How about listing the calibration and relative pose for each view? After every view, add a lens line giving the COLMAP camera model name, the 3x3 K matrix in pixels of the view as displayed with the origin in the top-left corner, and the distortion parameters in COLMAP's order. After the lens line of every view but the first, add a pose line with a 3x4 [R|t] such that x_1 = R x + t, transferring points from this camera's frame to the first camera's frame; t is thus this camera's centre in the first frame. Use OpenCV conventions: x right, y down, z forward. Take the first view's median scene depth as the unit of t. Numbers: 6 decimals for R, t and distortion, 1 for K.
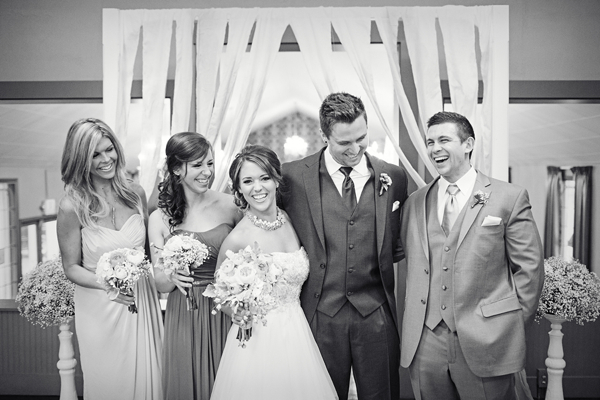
lens RADIAL K [[609.6, 0, 297.9], [0, 609.6, 199.5], [0, 0, 1]] dist [0.004532, 0.000000]
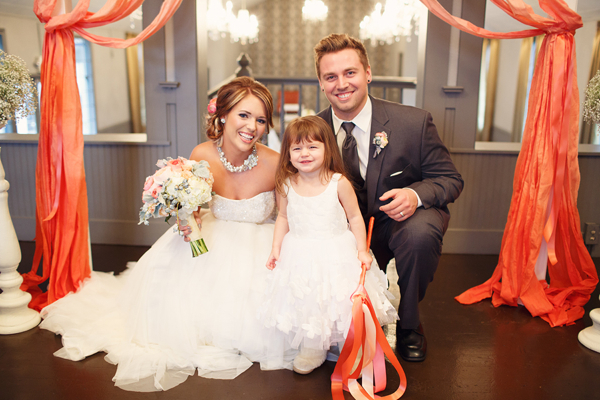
lens RADIAL K [[609.6, 0, 291.1], [0, 609.6, 196.5], [0, 0, 1]] dist [0.004532, 0.000000]
pose [[0.998860, 0.021299, -0.042720, 0.027815], [-0.013190, 0.983242, 0.181826, 0.104307], [0.045877, -0.181055, 0.982402, 0.184065]]
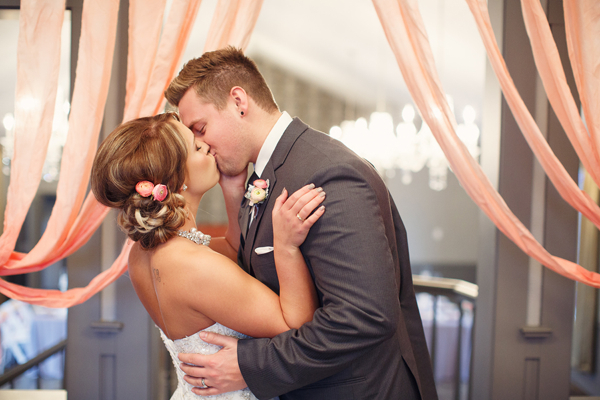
lens RADIAL K [[927.9, 0, 302.7], [0, 927.9, 199.4], [0, 0, 1]] dist [-0.080638, 0.000000]
pose [[0.997676, 0.019361, 0.065327, -0.061535], [-0.019717, 0.999794, 0.004806, -0.012158], [-0.065221, -0.006083, 0.997852, 0.206263]]
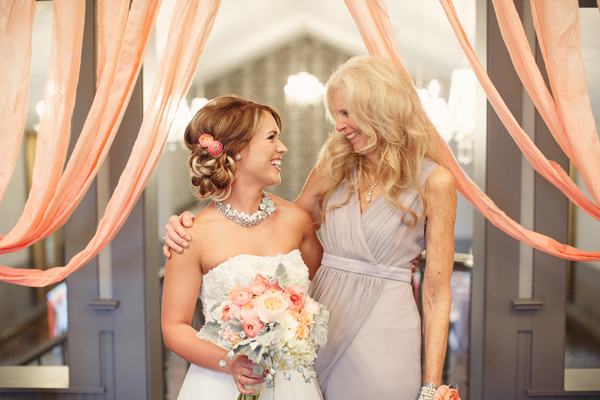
lens RADIAL K [[927.9, 0, 291.5], [0, 927.9, 206.0], [0, 0, 1]] dist [-0.080638, 0.000000]
pose [[0.999795, -0.004011, -0.019832, 0.010114], [0.004723, 0.999341, 0.035986, -0.012191], [0.019674, -0.036072, 0.999156, 0.190182]]
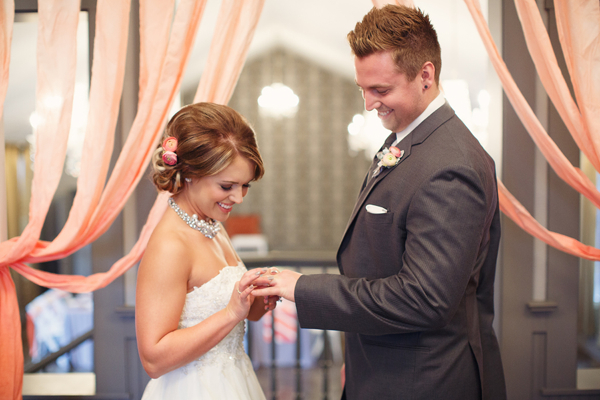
lens RADIAL K [[927.9, 0, 300.9], [0, 927.9, 200.0], [0, 0, 1]] dist [-0.080638, 0.000000]
pose [[0.999481, -0.009258, 0.030839, -0.045950], [0.008740, 0.999819, 0.016875, -0.008817], [-0.030990, -0.016597, 0.999382, 0.167802]]
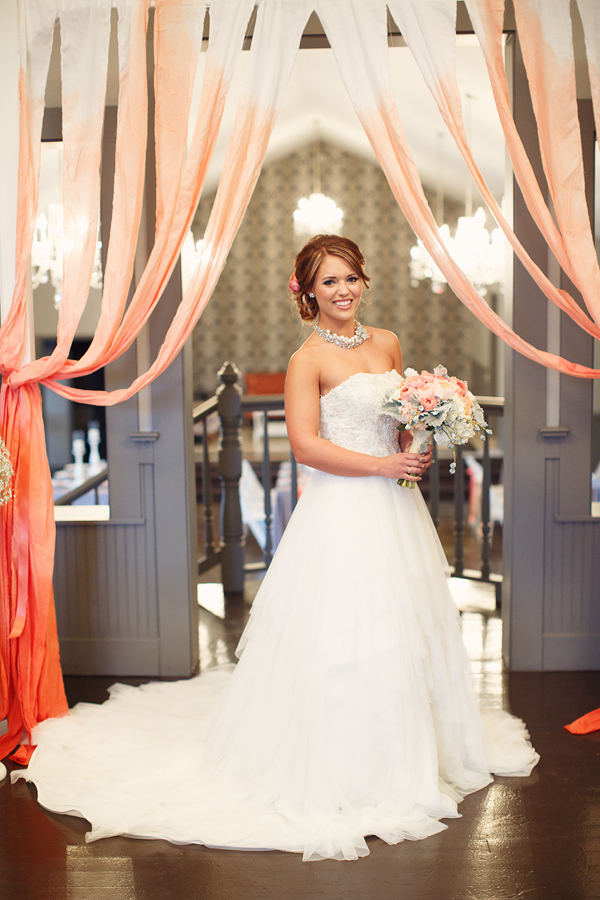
lens RADIAL K [[1391.8, 0, 300.8], [0, 1391.8, 447.7], [0, 0, 1]] dist [-0.080638, 0.000000]
pose [[0.999781, -0.013581, -0.015931, -0.010438], [0.014810, 0.996702, 0.079788, 0.015410], [0.014795, -0.080007, 0.996685, -0.280993]]
